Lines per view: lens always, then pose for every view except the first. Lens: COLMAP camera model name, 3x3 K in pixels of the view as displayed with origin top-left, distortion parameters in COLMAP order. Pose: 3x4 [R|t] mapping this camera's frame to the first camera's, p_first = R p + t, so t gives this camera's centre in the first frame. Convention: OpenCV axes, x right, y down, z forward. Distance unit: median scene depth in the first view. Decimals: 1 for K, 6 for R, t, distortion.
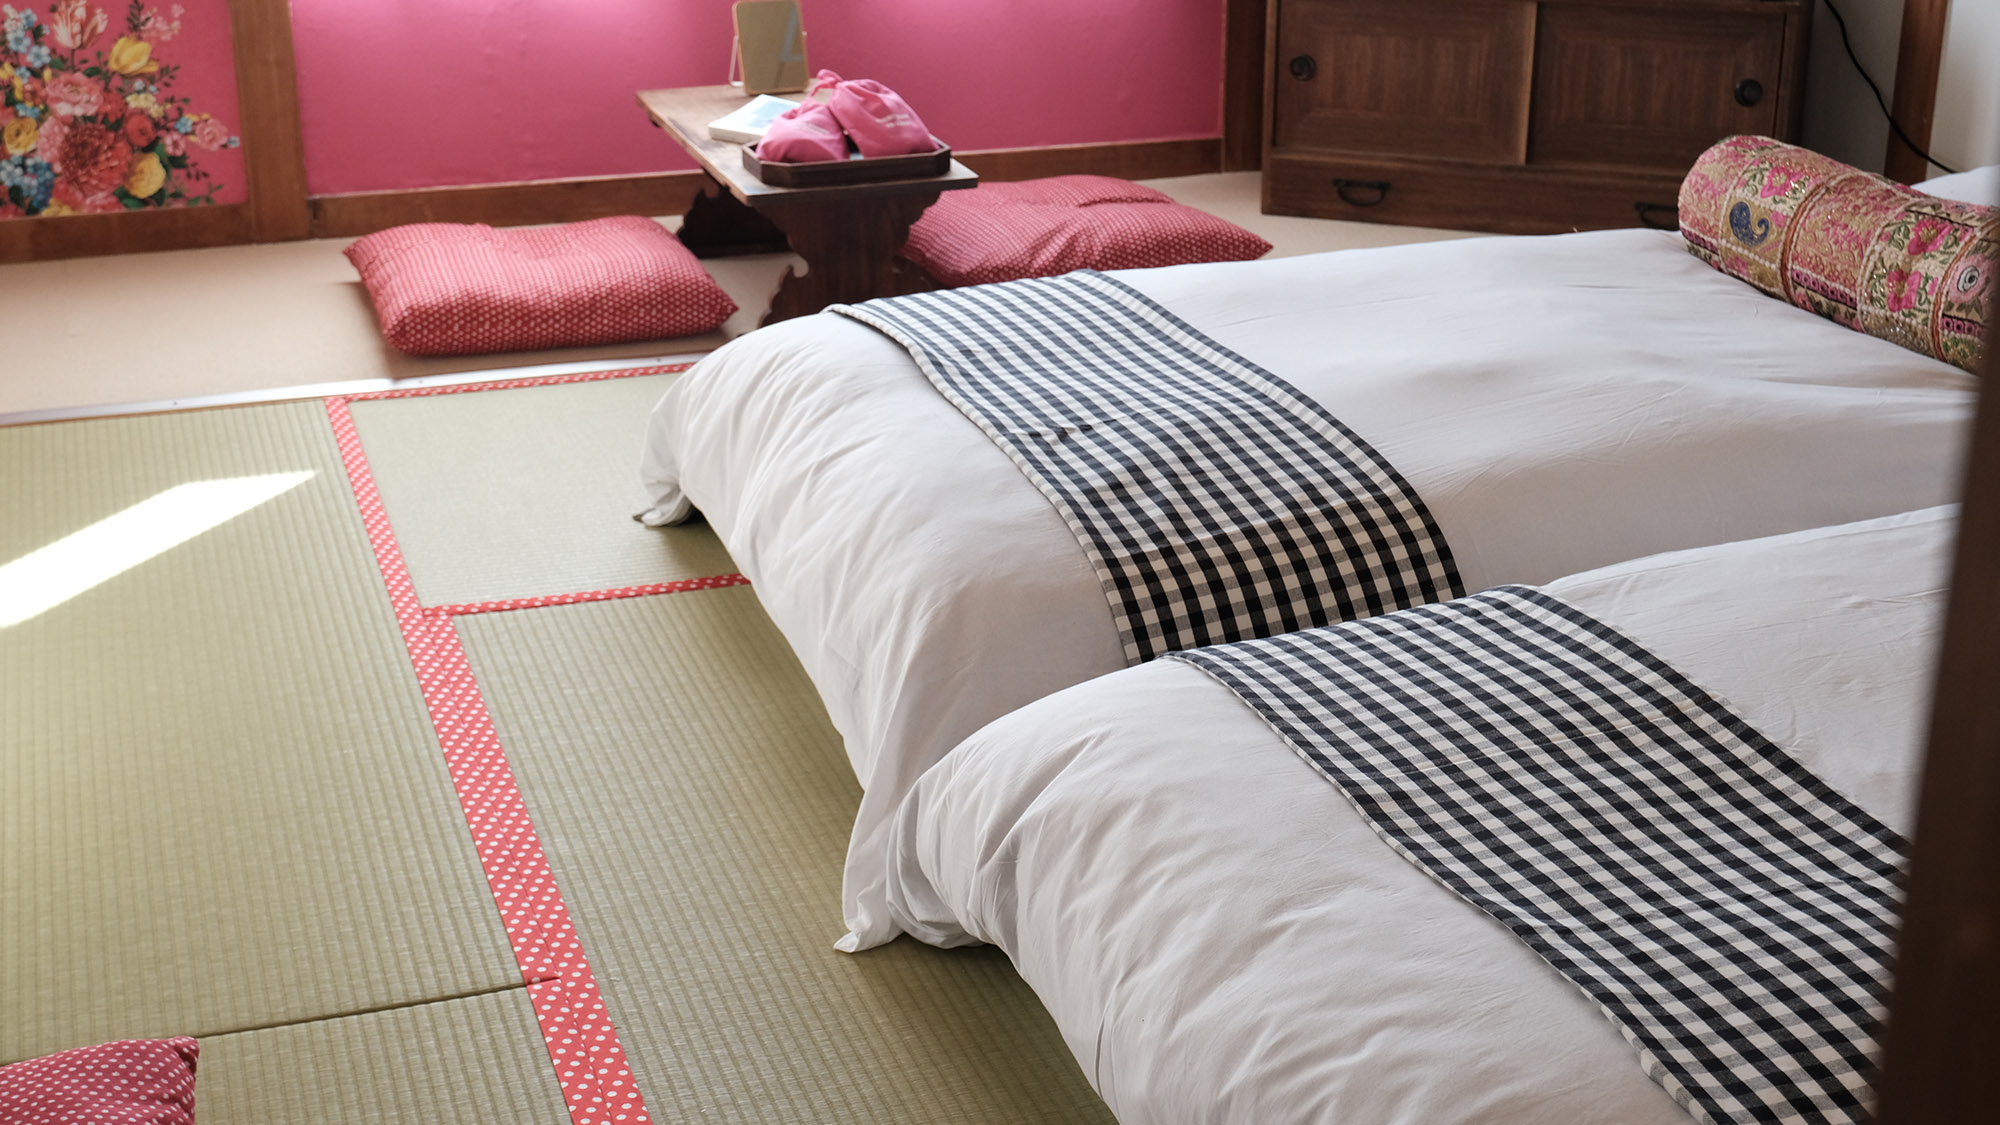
lens RADIAL K [[2704.9, 0, 996.0], [0, 2704.9, 564.1], [0, 0, 1]] dist [-0.013887, 0.000000]
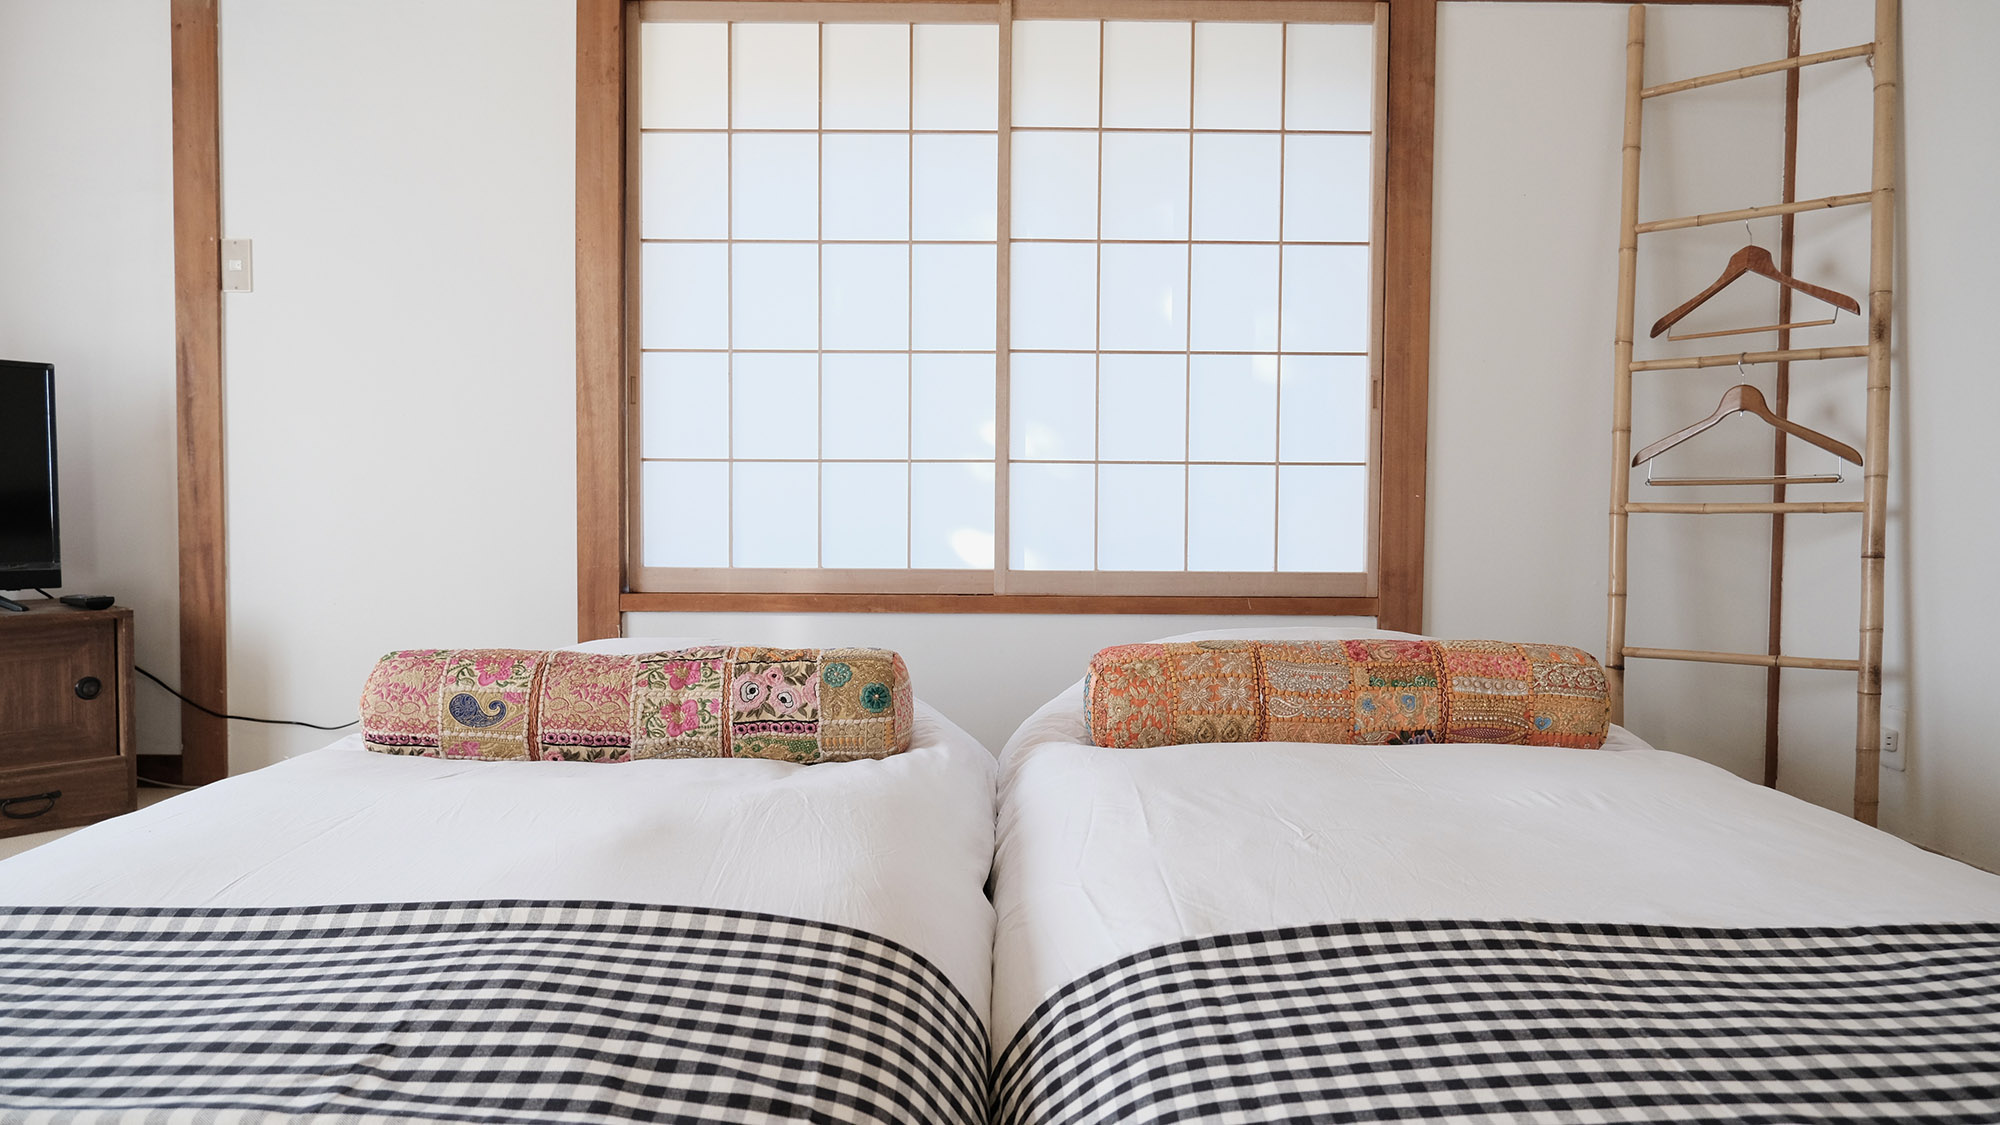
lens RADIAL K [[1239.9, 0, 1001.2], [0, 1239.9, 563.5], [0, 0, 1]] dist [-0.005765, 0.000266]
pose [[0.300169, -0.034827, 0.953250, -0.162562], [0.334192, 0.939835, -0.070896, -0.075158], [-0.893429, 0.339849, 0.293748, 0.648101]]
